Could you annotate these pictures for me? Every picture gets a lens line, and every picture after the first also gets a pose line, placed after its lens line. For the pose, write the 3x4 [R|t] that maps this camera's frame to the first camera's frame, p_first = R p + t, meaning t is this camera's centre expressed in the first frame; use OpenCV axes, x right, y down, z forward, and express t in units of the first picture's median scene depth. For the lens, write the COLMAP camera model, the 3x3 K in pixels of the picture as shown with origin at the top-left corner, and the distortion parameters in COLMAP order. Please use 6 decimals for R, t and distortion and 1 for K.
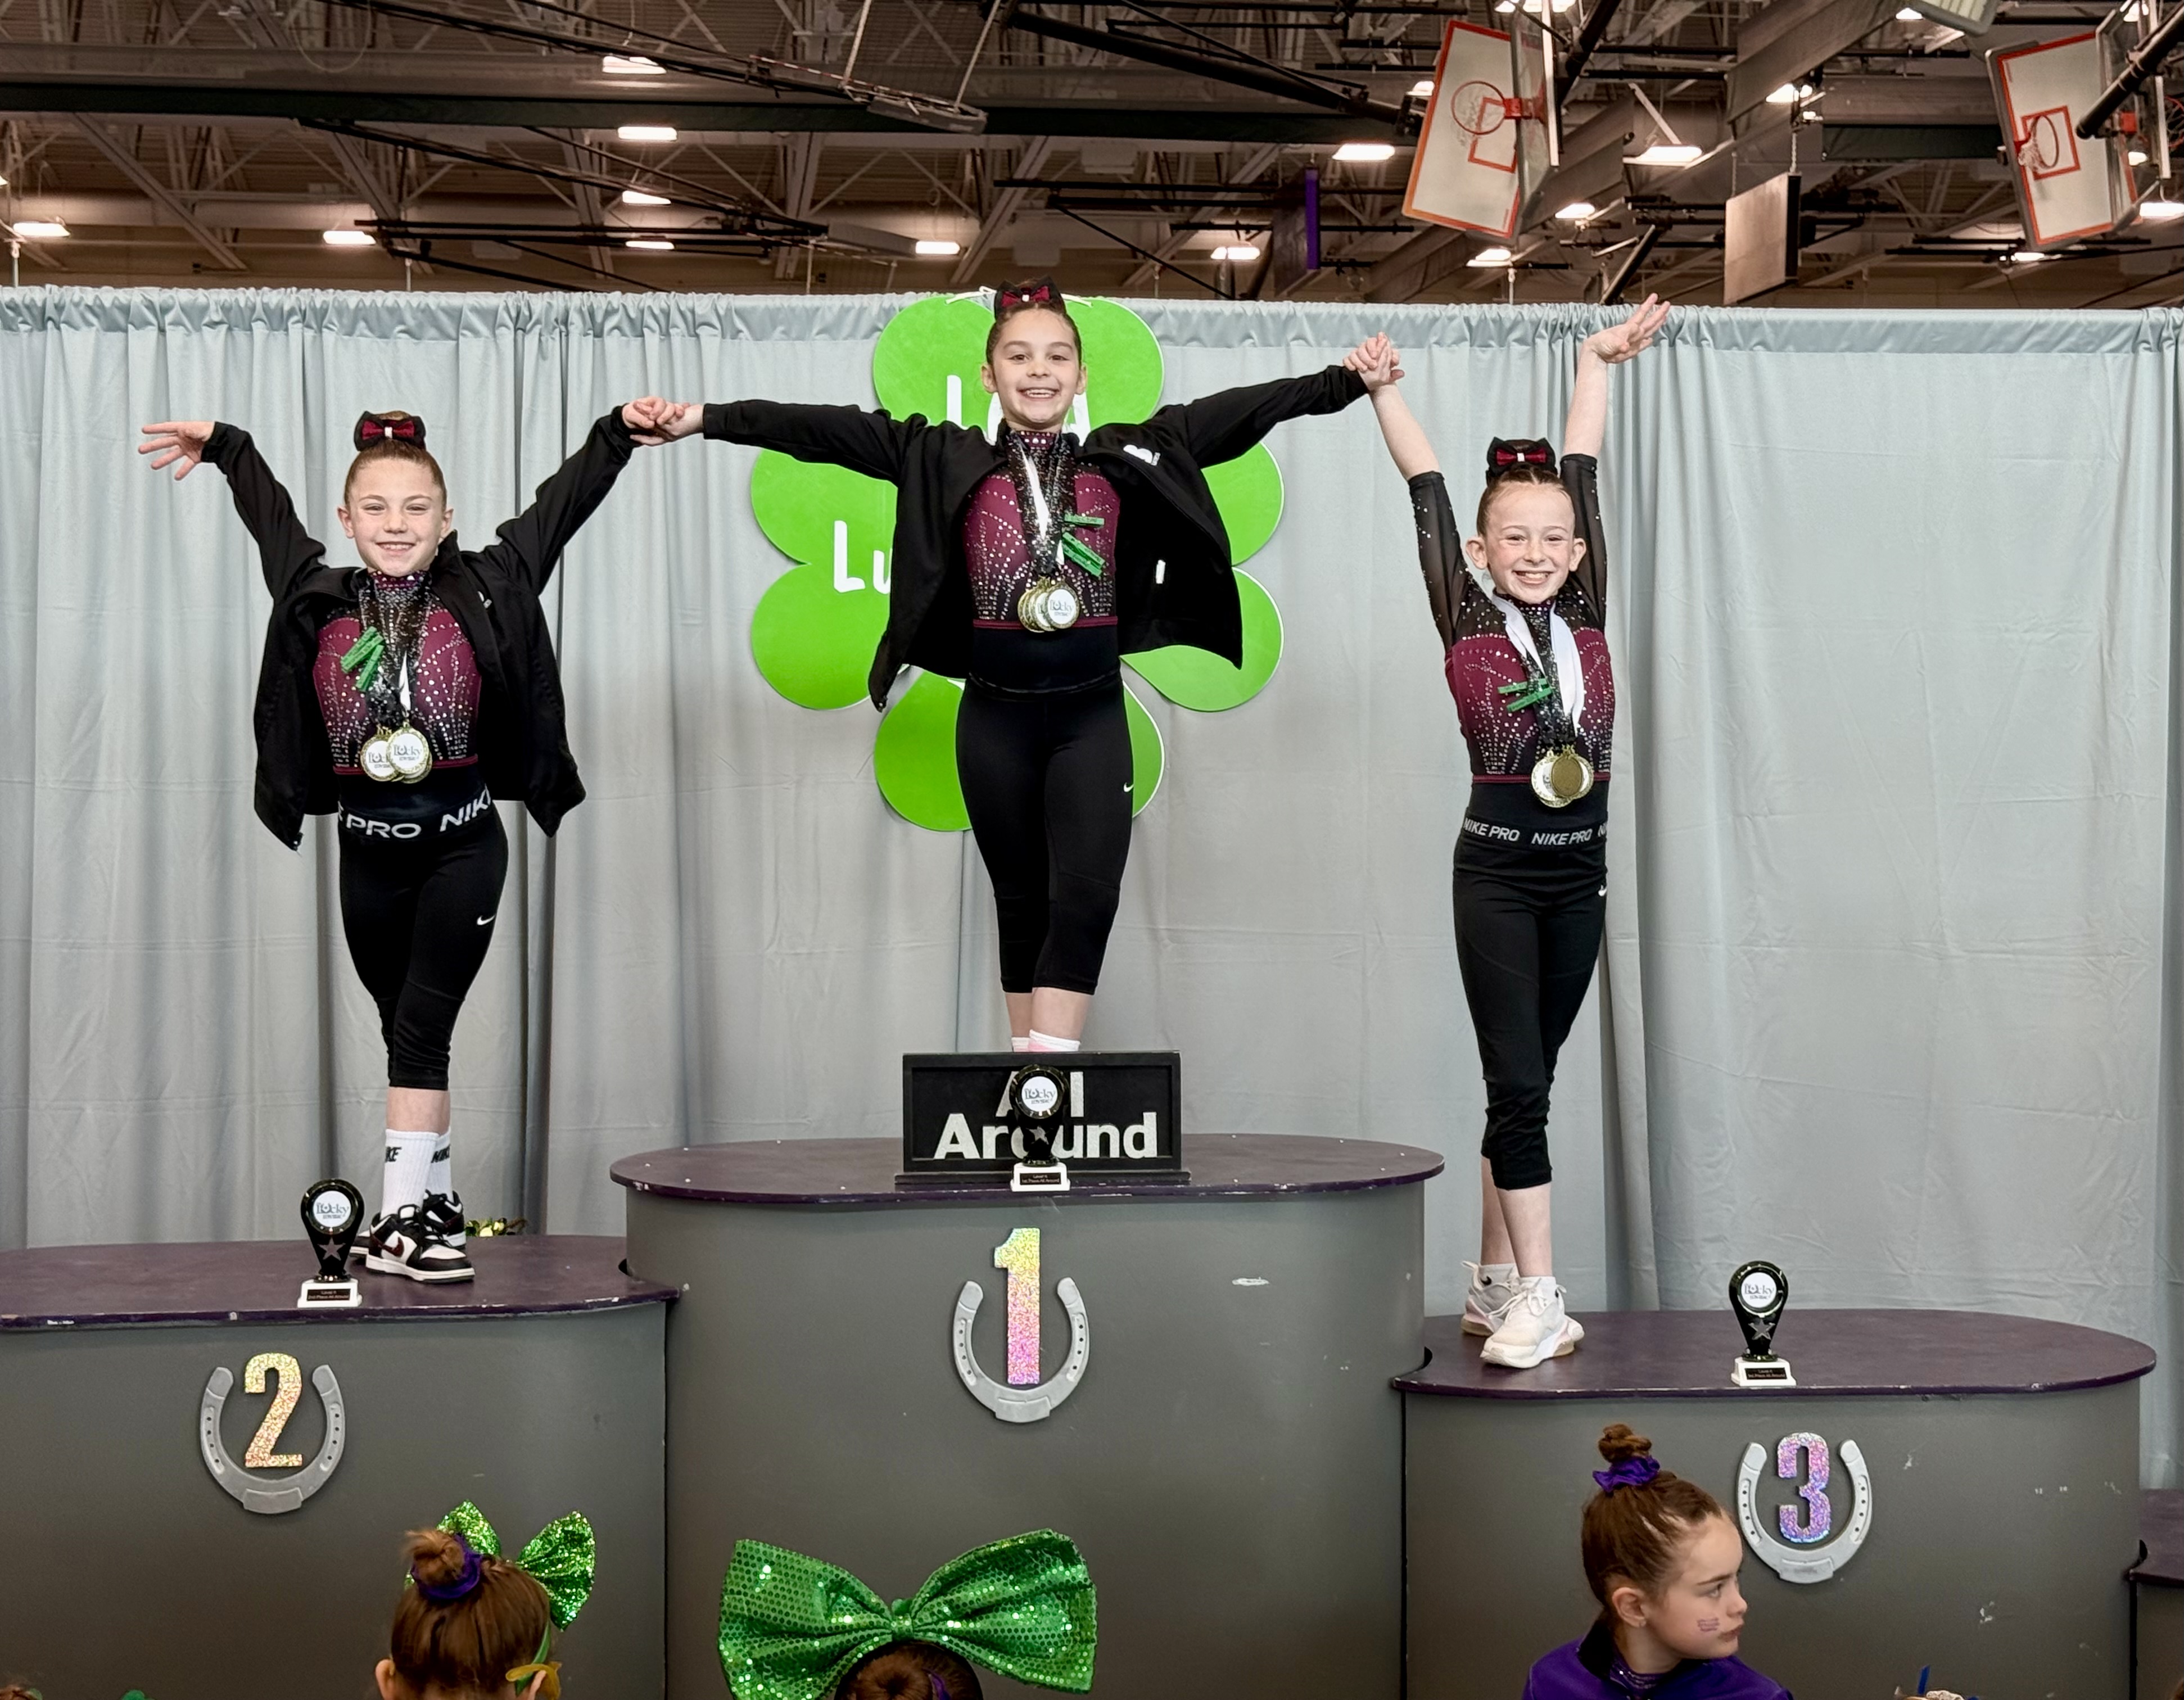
lens RADIAL K [[3724.1, 0, 1091.5], [0, 3724.1, 874.5], [0, 0, 1]] dist [0.142523, -0.396218]
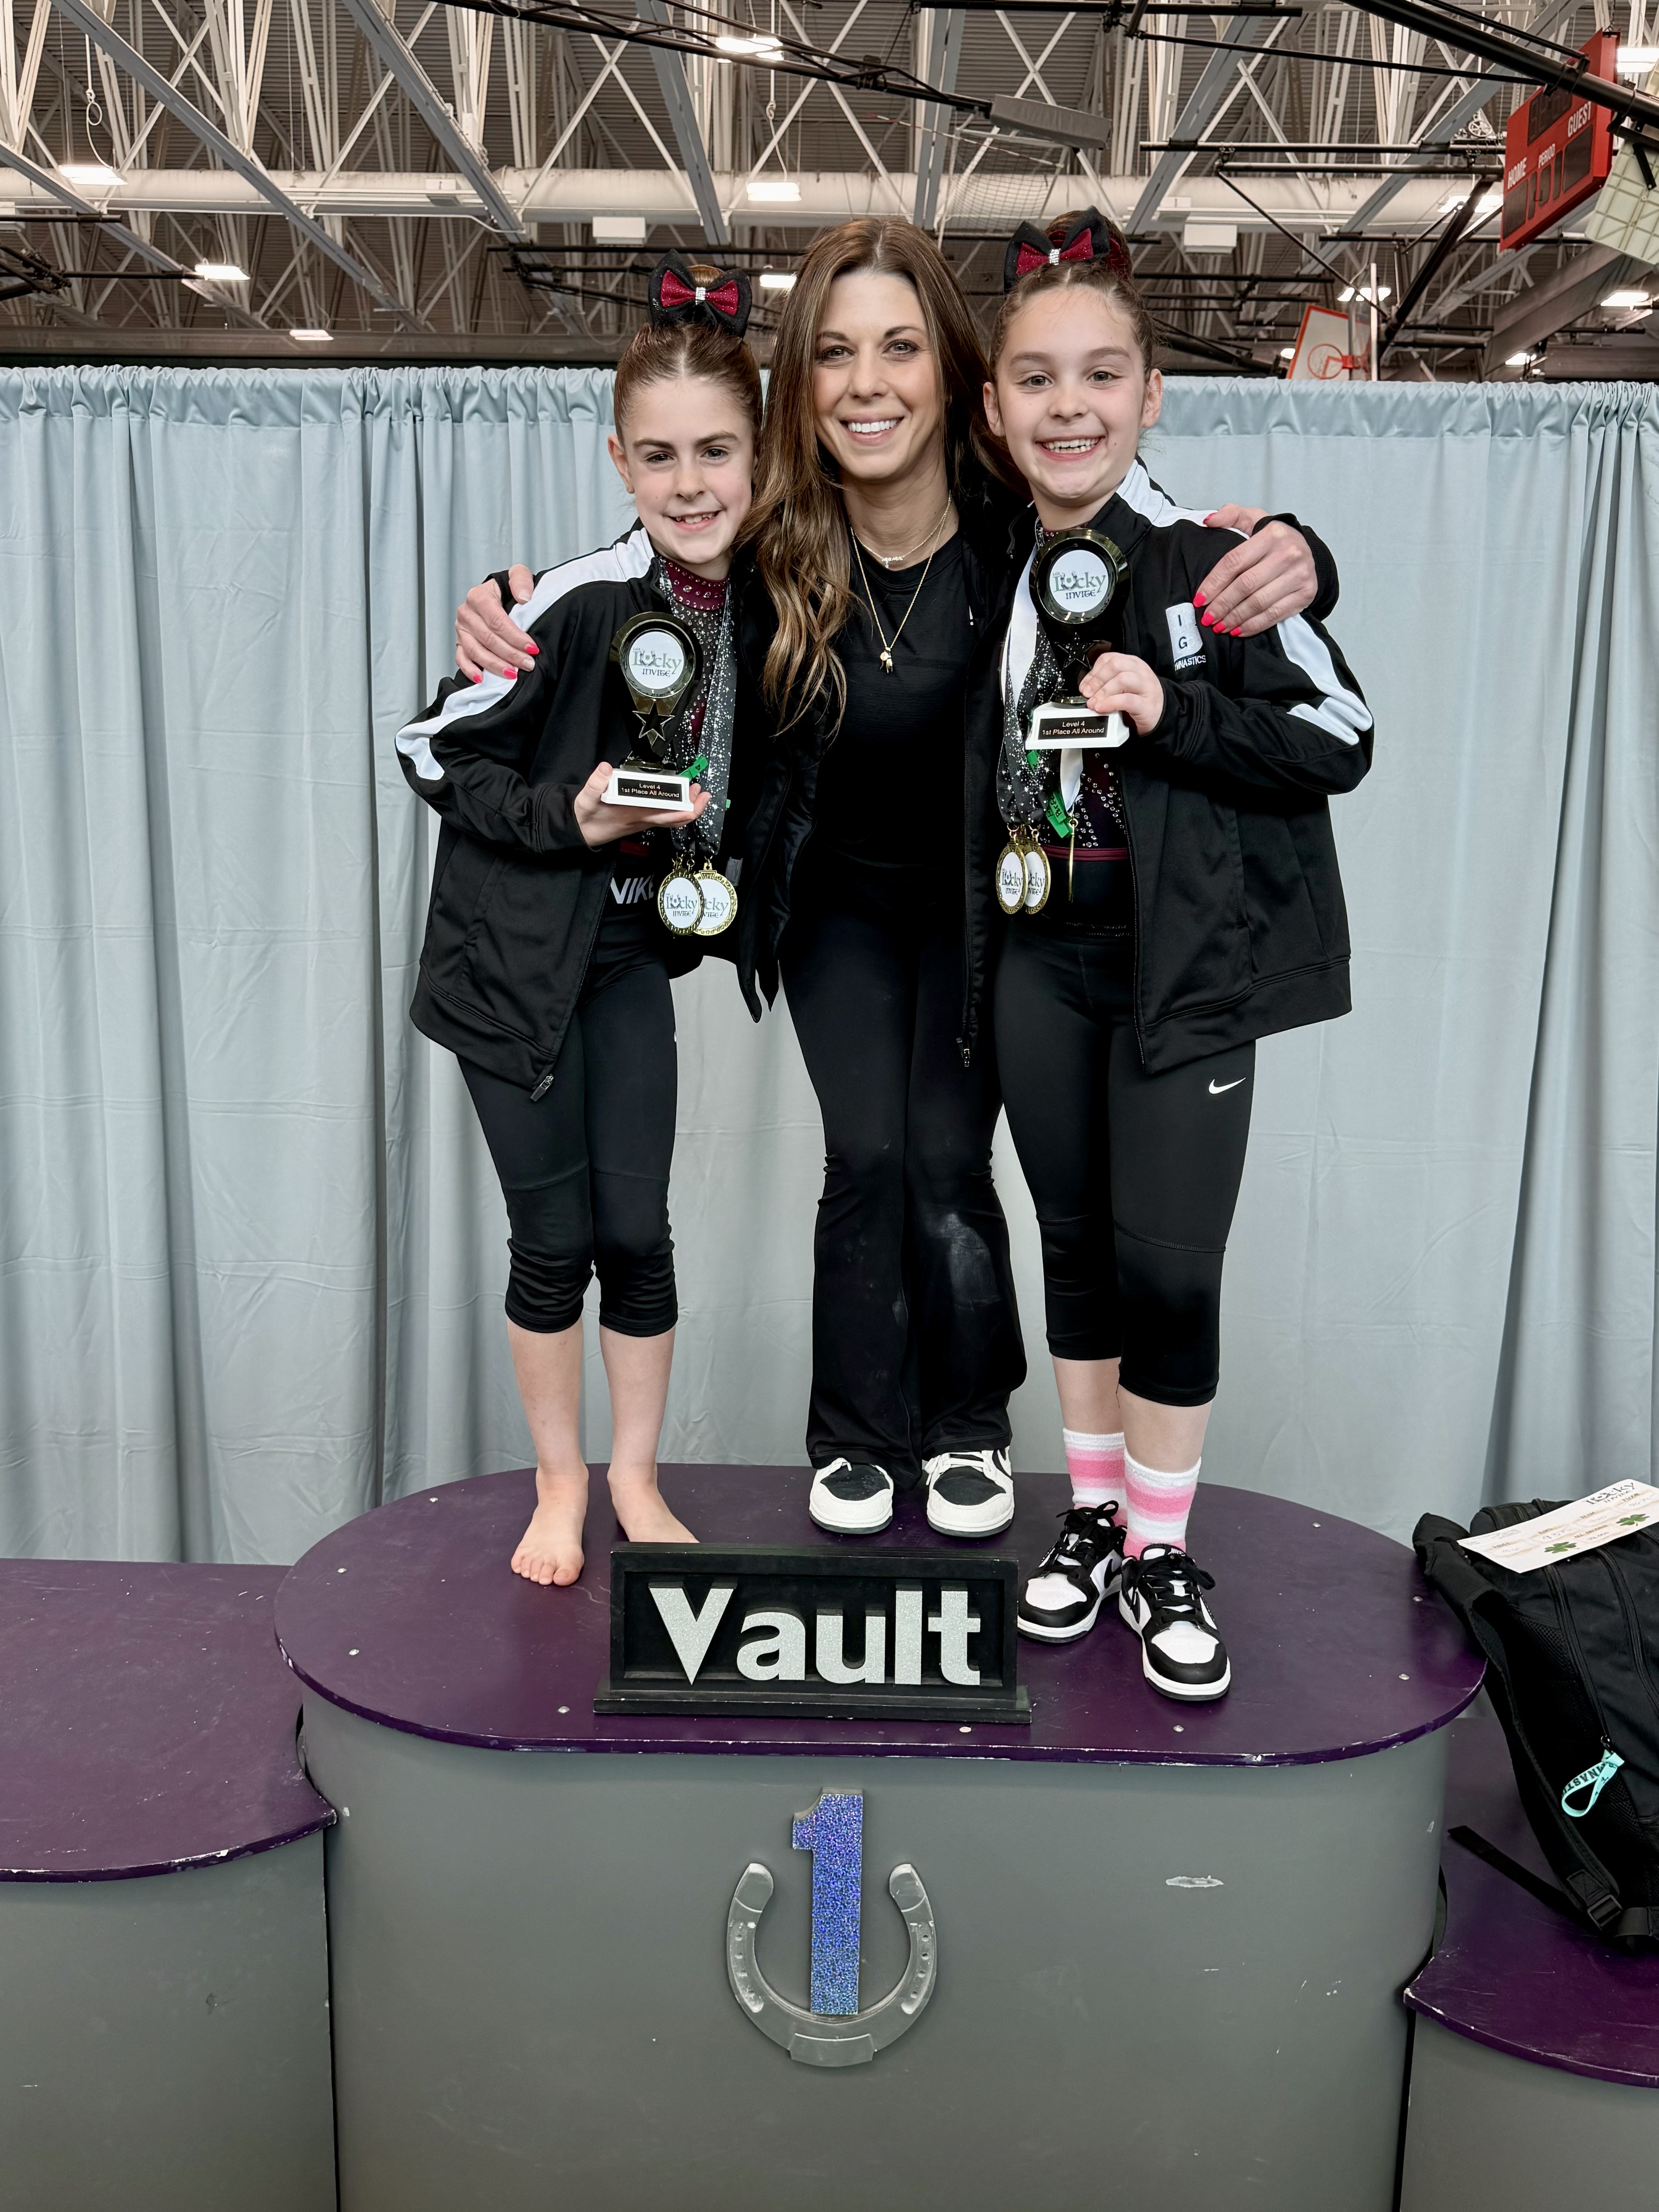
lens RADIAL K [[1889.3, 0, 825.9], [0, 1889.3, 1104.7], [0, 0, 1]] dist [0.050492, -0.107529]
pose [[0.992232, 0.039788, -0.117866, 0.003362], [-0.021499, 0.988060, 0.152560, -0.018008], [0.122529, -0.148841, 0.981241, 0.176871]]
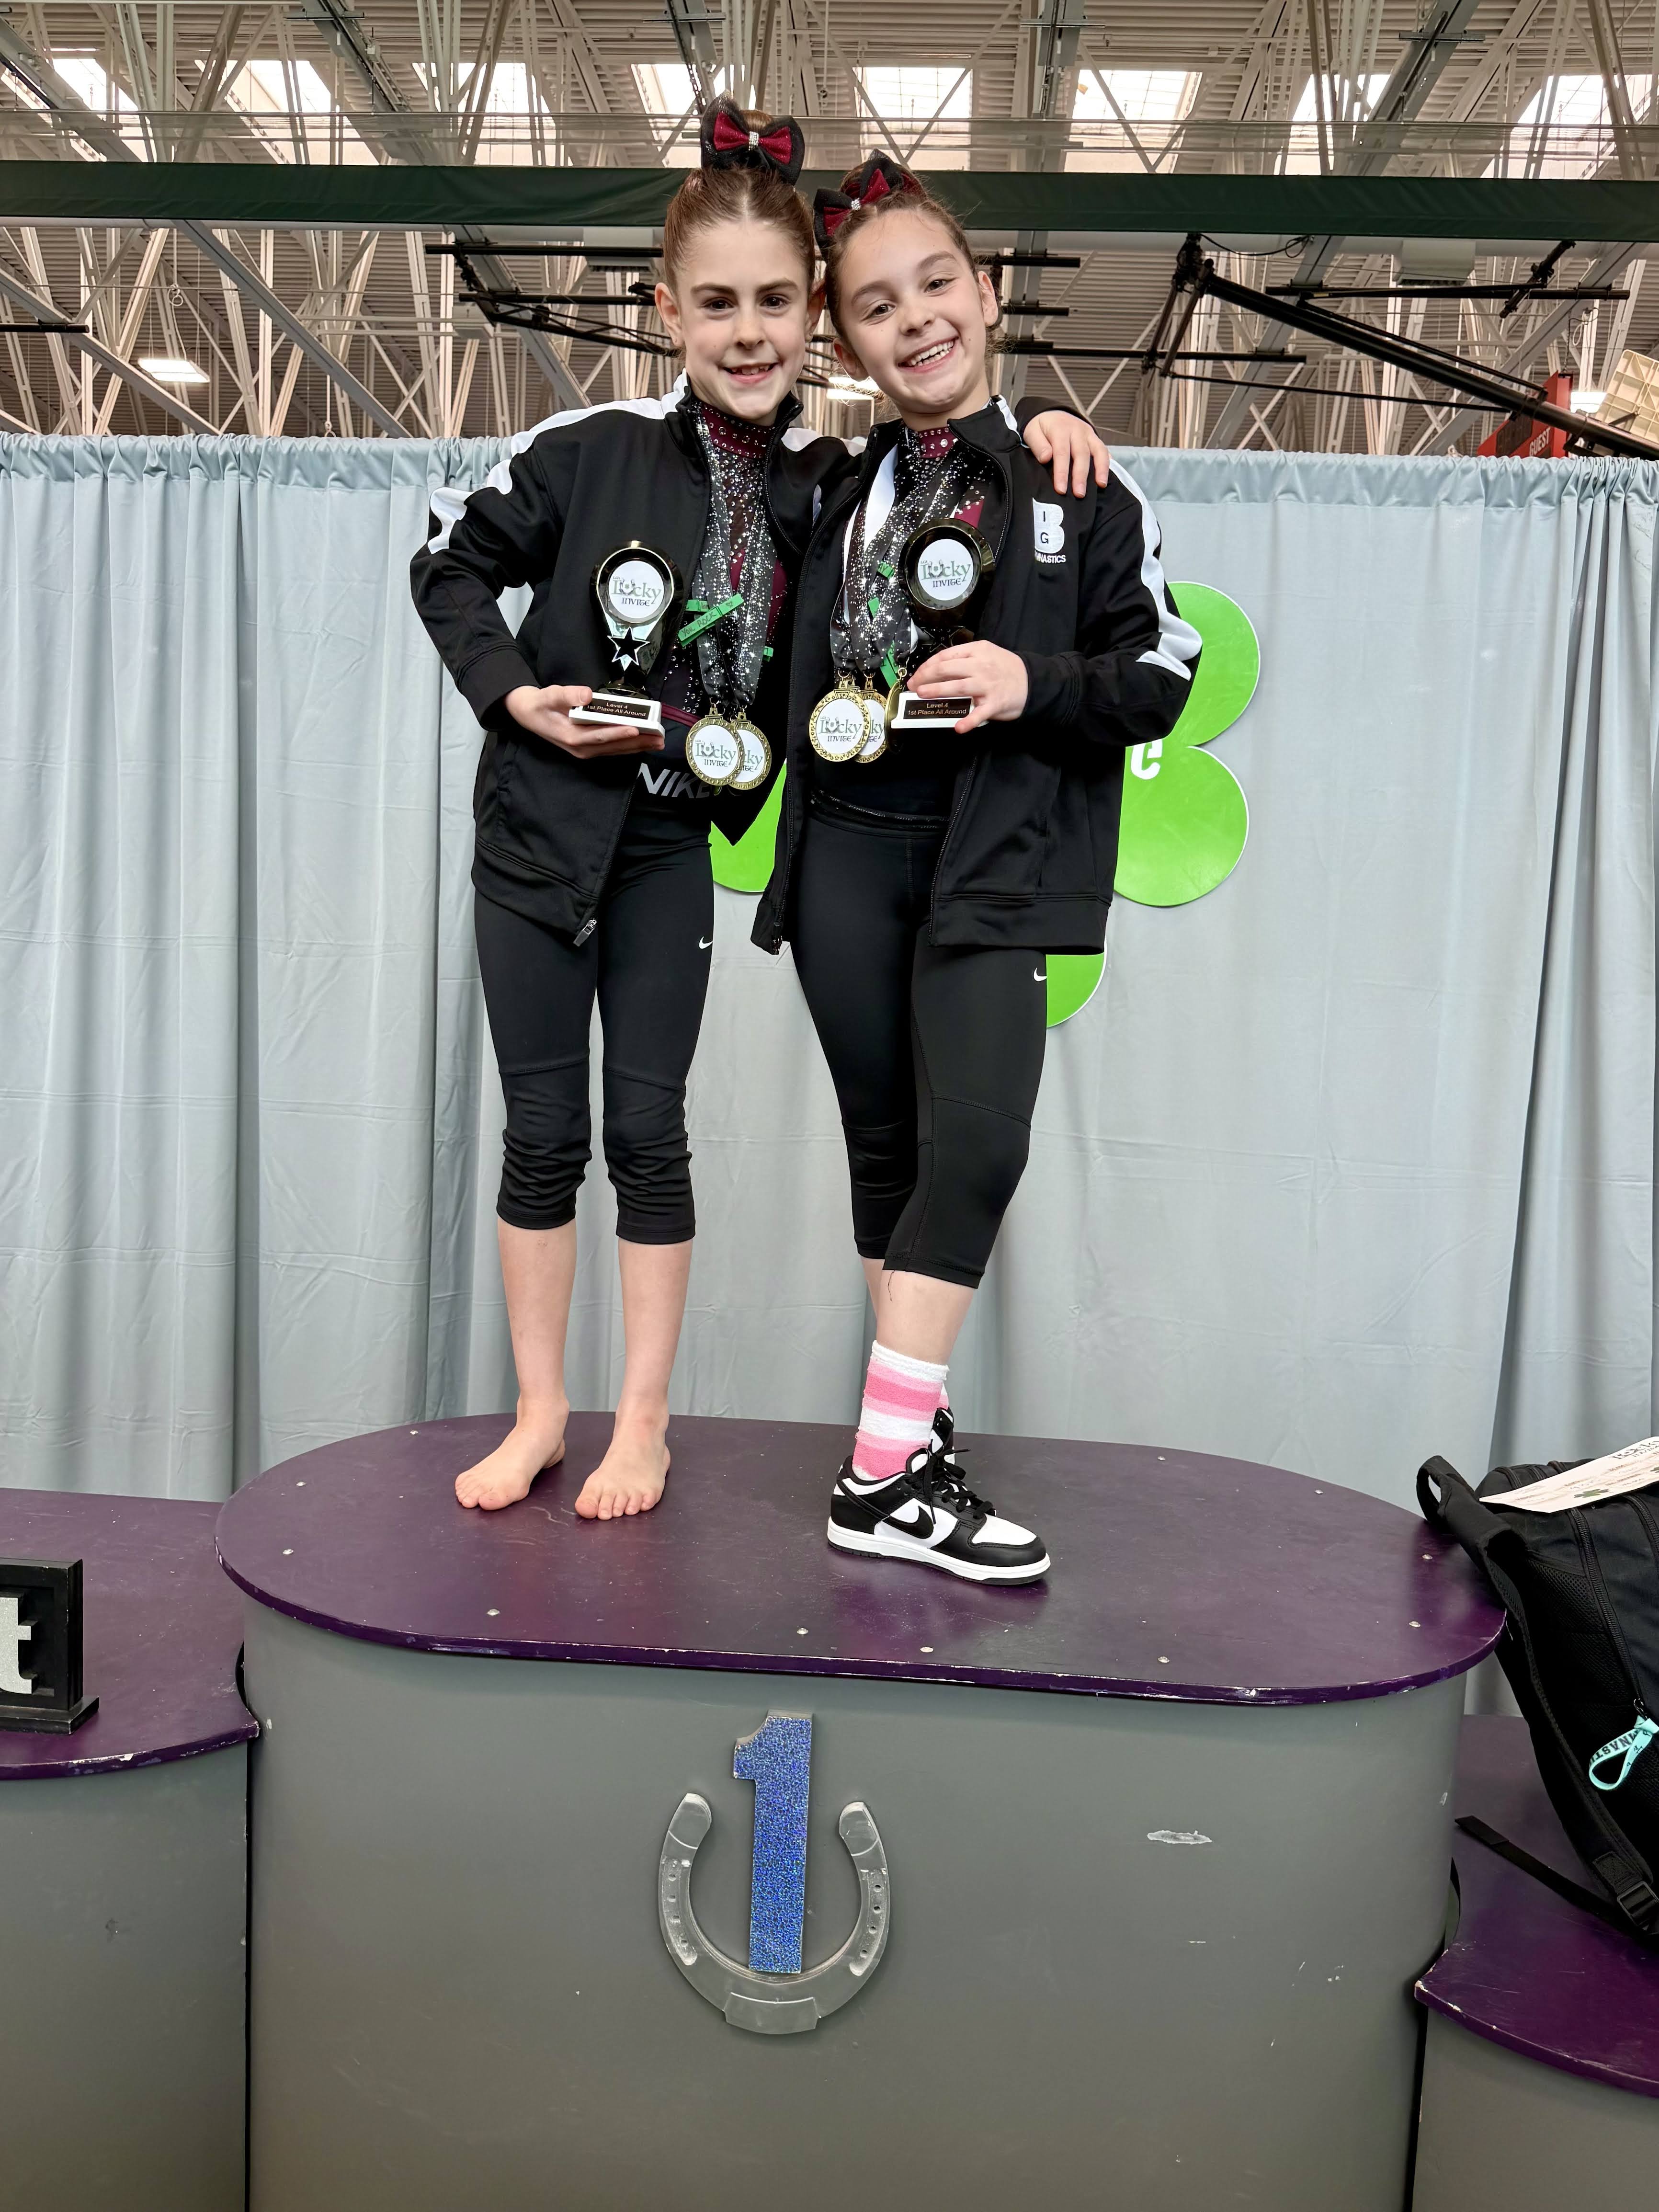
lens RADIAL K [[1599.7, 0, 827.6], [0, 1599.7, 1099.3], [0, 0, 1]] dist [0.039095, -0.060792]
pose [[0.984995, 0.056867, -0.162946, 0.005733], [-0.046701, 0.996755, 0.065556, -0.005855], [0.166145, -0.056963, 0.984455, 0.190878]]
